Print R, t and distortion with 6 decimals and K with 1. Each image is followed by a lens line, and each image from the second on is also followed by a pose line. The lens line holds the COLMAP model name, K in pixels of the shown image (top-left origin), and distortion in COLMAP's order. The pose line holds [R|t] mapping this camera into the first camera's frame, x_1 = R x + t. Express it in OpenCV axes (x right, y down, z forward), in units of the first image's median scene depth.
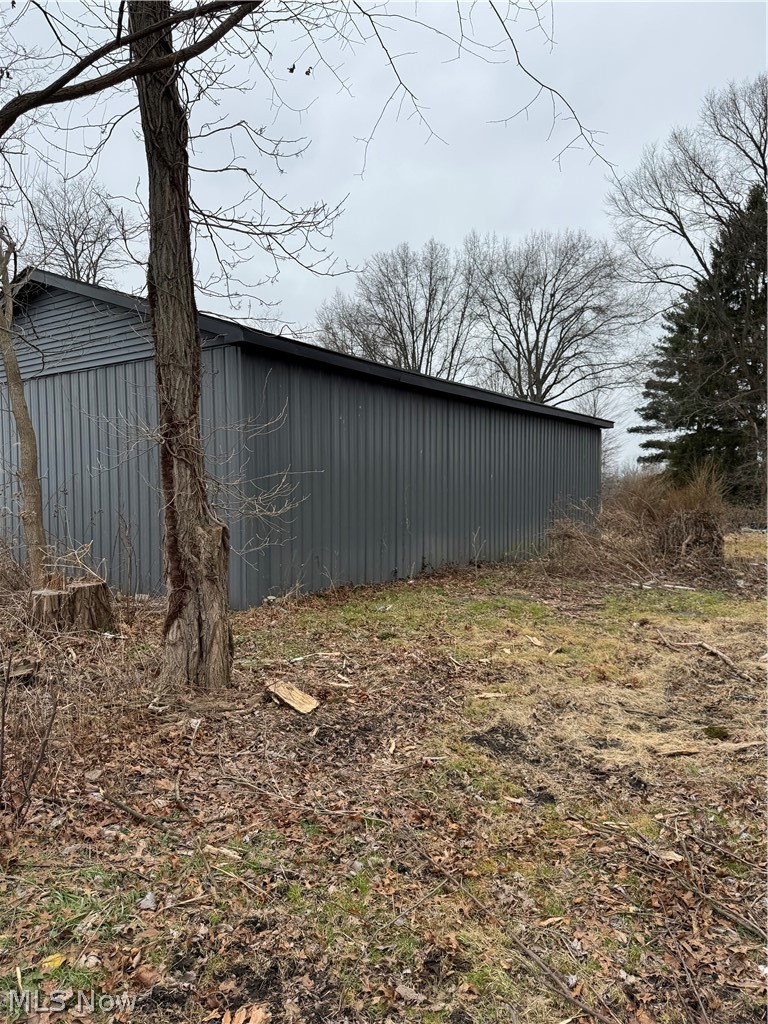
lens RADIAL K [[729.6, 0, 385.1], [0, 729.6, 513.4], [0, 0, 1]] dist [0.060575, -0.055313]
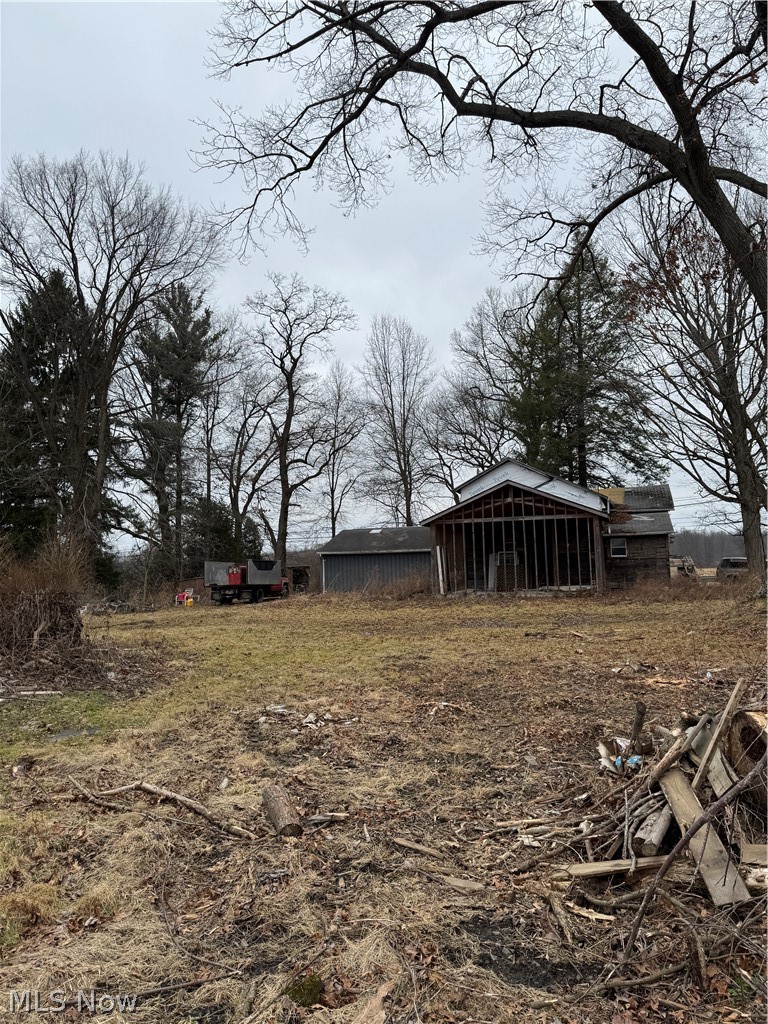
lens RADIAL K [[729.6, 0, 389.4], [0, 729.6, 503.3], [0, 0, 1]] dist [0.060575, -0.055313]
pose [[0.616665, 0.055612, 0.785259, 0.014597], [0.041095, 0.993868, -0.102658, -0.000323], [-0.786152, 0.095575, 0.610598, 0.230254]]
